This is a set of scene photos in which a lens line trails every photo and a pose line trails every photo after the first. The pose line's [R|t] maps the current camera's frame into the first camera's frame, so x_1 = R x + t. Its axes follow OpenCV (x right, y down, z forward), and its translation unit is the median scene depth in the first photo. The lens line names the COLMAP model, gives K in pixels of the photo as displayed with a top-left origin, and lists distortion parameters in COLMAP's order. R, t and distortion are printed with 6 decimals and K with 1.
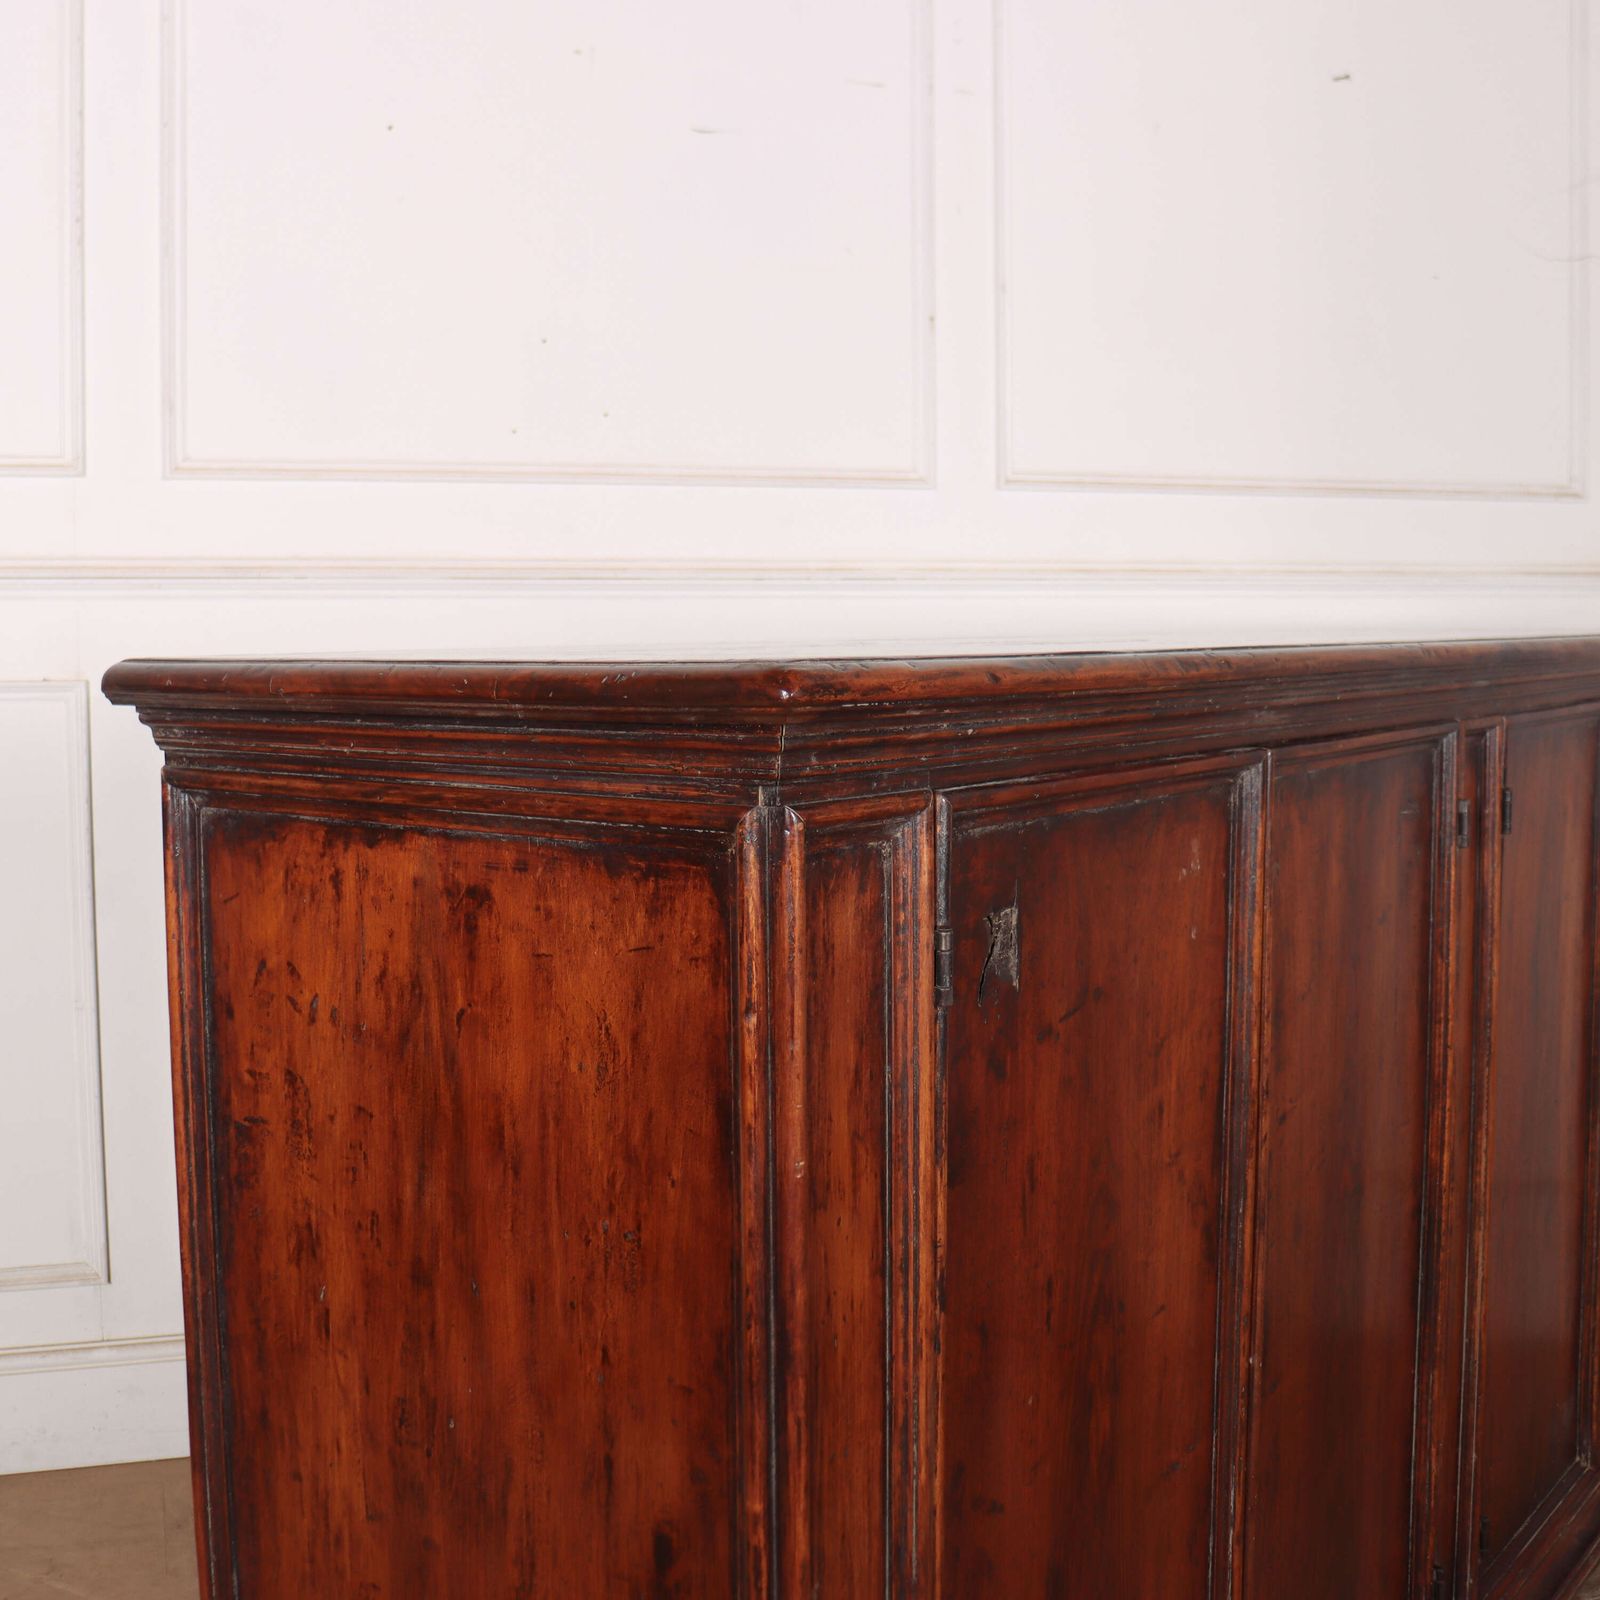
lens RADIAL K [[1999.6, 0, 760.9], [0, 1999.6, 746.4], [0, 0, 1]] dist [-0.177198, 0.131480]
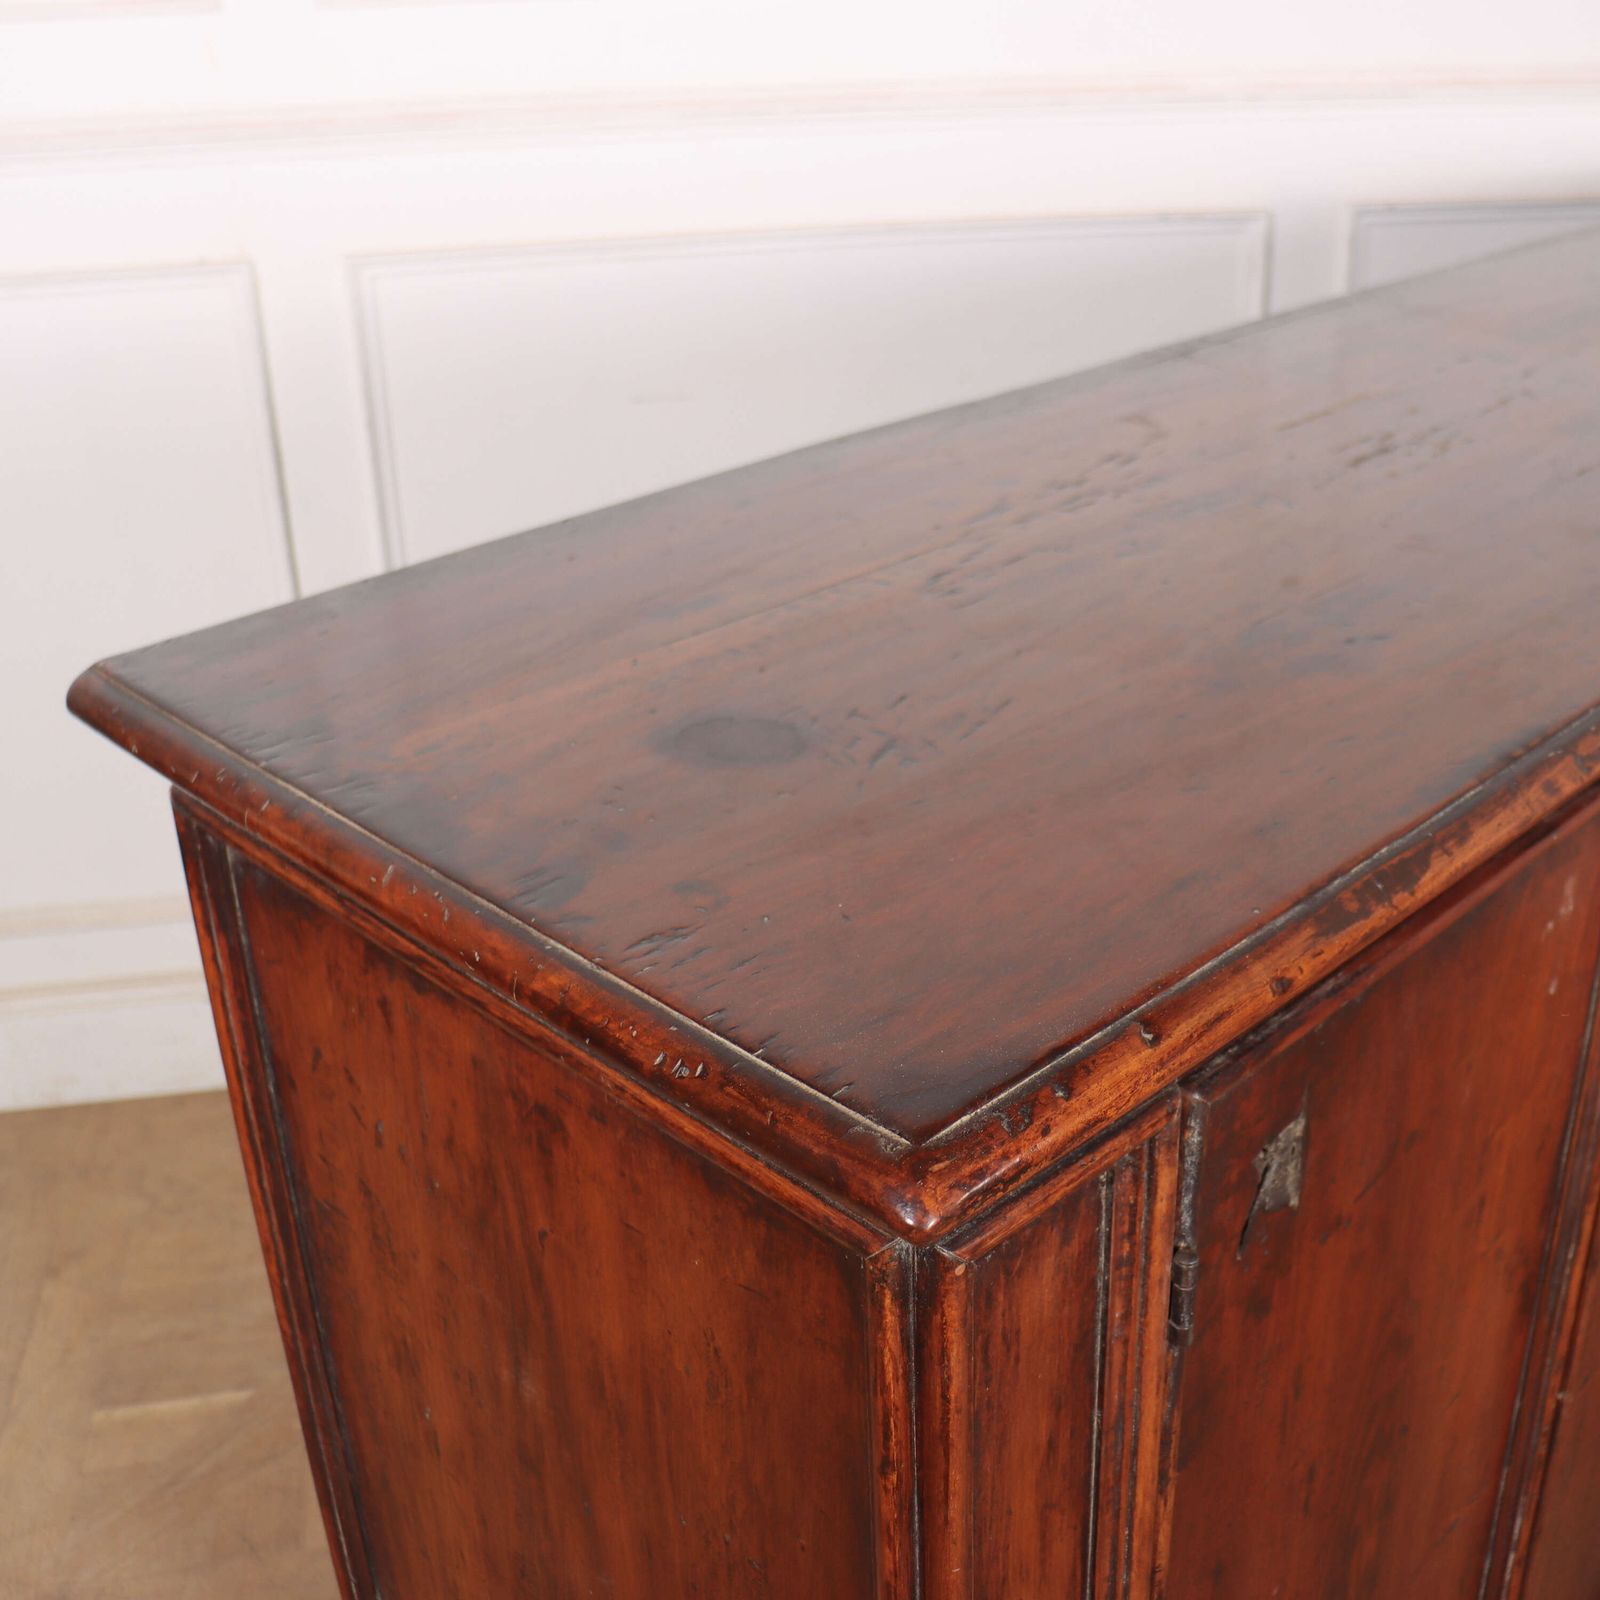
lens RADIAL K [[1993.1, 0, 900.2], [0, 1993.1, 800.1], [0, 0, 1]] dist [-0.141802, 0.040433]
pose [[0.995068, 0.037863, -0.091680, 0.044468], [-0.000903, 0.927698, 0.373330, -0.286295], [0.099186, -0.371407, 0.923157, 0.369233]]
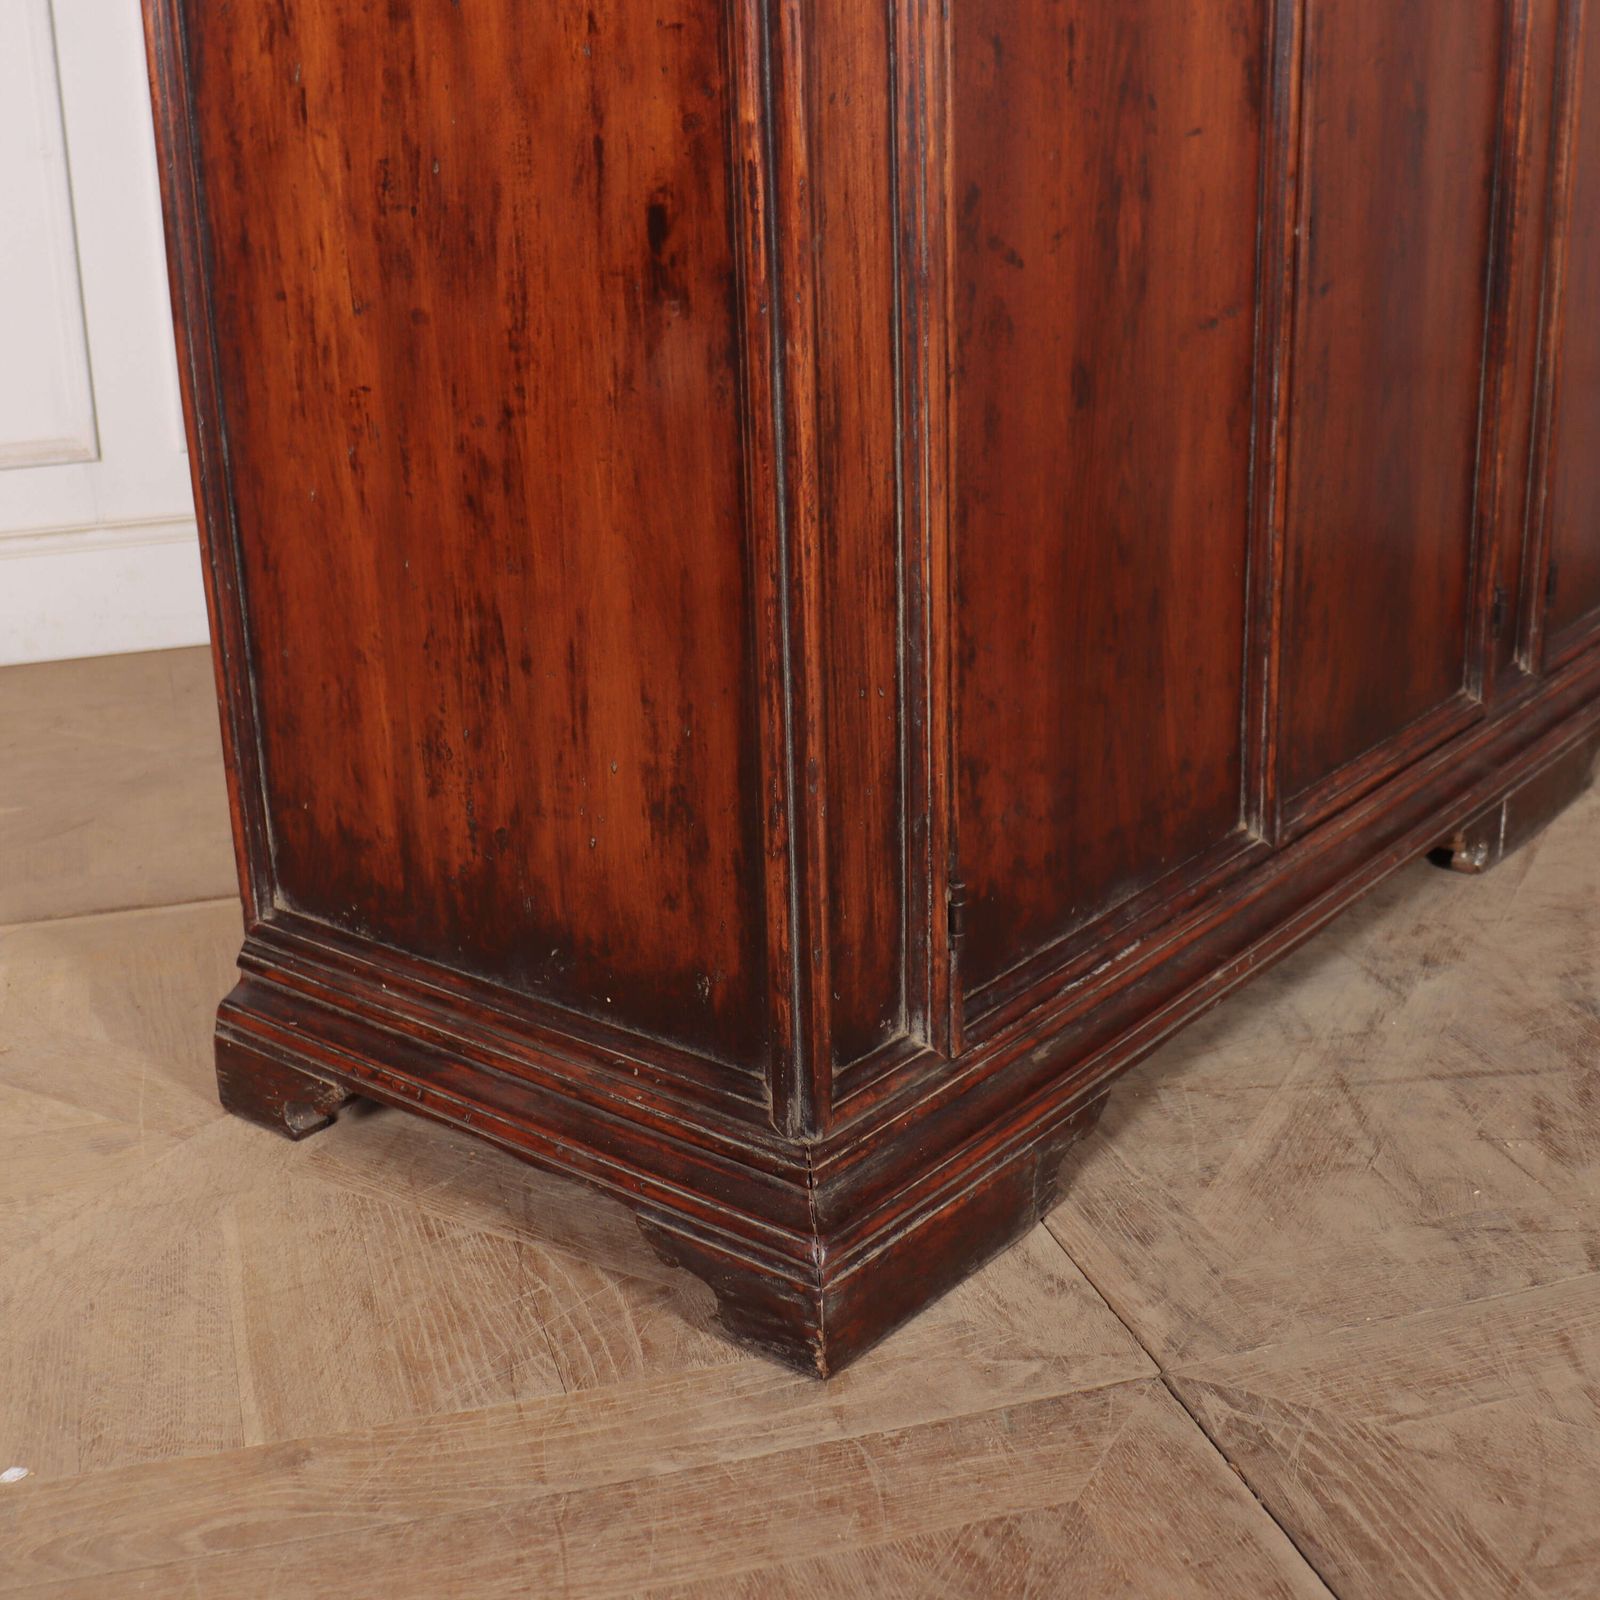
lens RADIAL K [[2172.7, 0, 724.8], [0, 2172.7, 828.4], [0, 0, 1]] dist [-0.184665, 0.151432]
pose [[0.999047, -0.014088, -0.041307, 0.019619], [0.025376, 0.957539, 0.287185, 0.357923], [0.035507, -0.287960, 0.956984, -0.075877]]
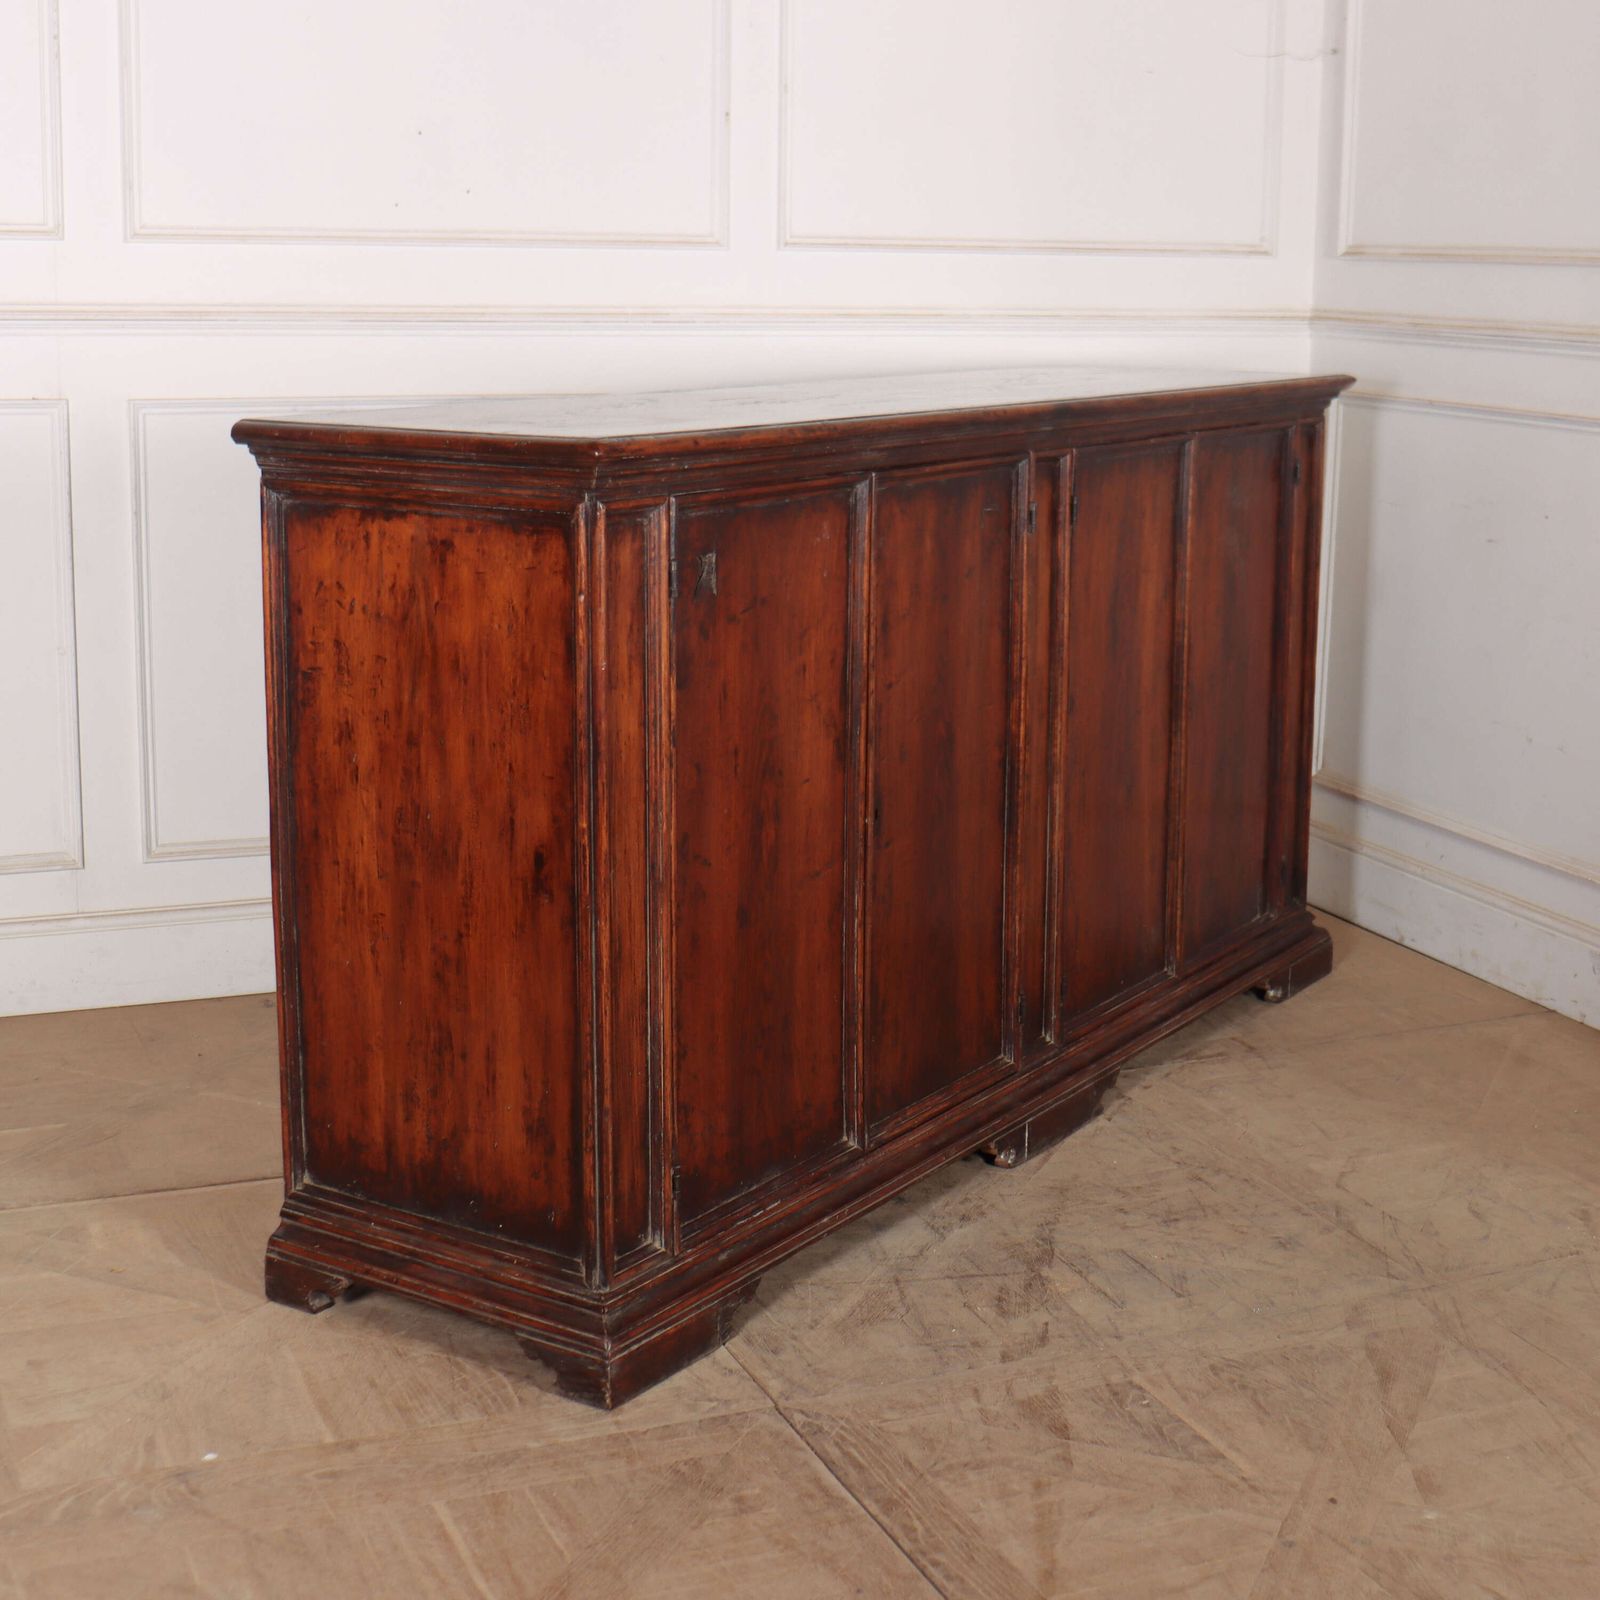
lens RADIAL K [[2478.4, 0, 875.4], [0, 2478.4, 774.1], [0, 0, 1]] dist [-0.142711, 0.099499]
pose [[0.993433, 0.000199, 0.114419, 0.004366], [-0.016330, 0.990008, 0.140062, -0.049593], [-0.113248, -0.141010, 0.983510, -1.472530]]
